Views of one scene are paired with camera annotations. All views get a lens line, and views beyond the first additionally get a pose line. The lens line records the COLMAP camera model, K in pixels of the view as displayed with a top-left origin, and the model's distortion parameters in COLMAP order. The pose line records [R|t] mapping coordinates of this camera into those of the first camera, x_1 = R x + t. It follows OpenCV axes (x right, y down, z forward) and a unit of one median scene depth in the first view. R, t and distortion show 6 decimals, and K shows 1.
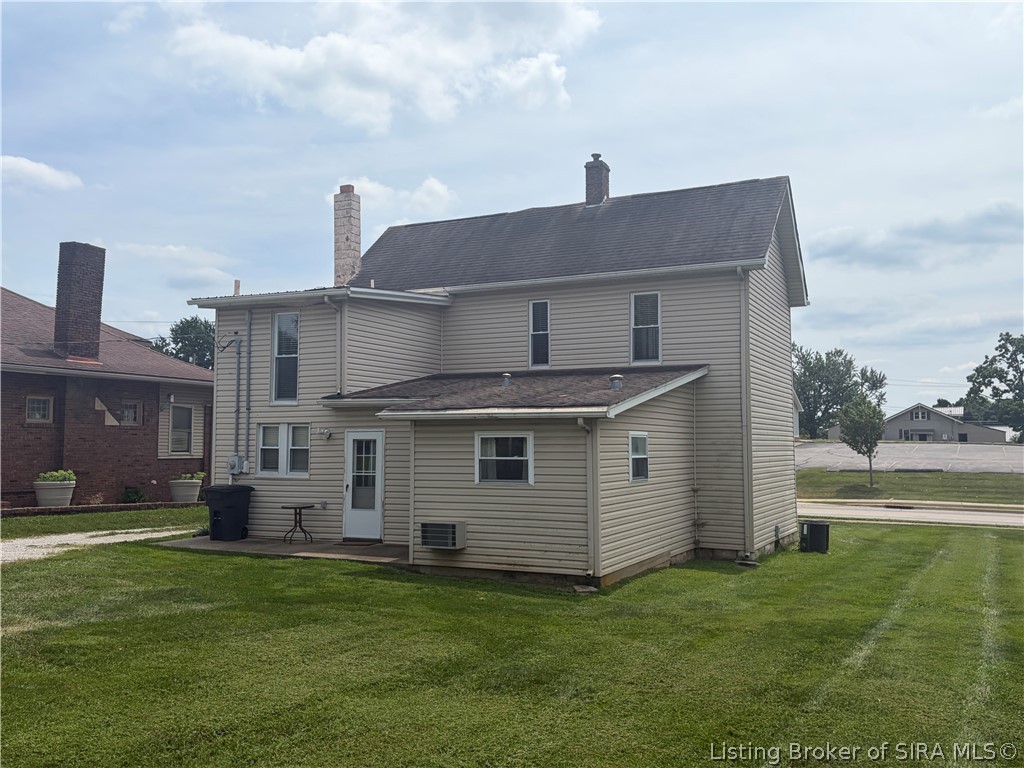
lens RADIAL K [[917.1, 0, 512.0], [0, 917.1, 384.0], [0, 0, 1]] dist [0.006063, 0.001177]
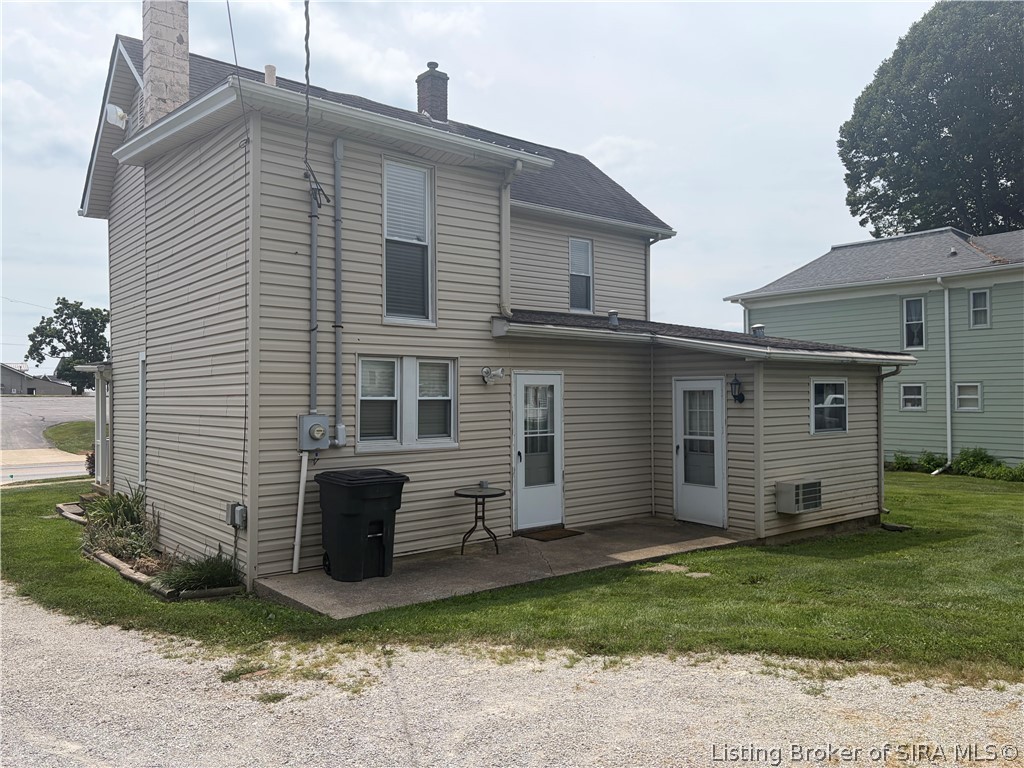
lens RADIAL K [[778.8, 0, 512.0], [0, 778.8, 384.0], [0, 0, 1]] dist [0.042699, -0.001550]
pose [[0.427504, 0.011269, 0.903943, -0.668609], [-0.053722, 0.998472, 0.012960, 0.050475], [-0.902416, -0.054102, 0.427456, 0.729696]]
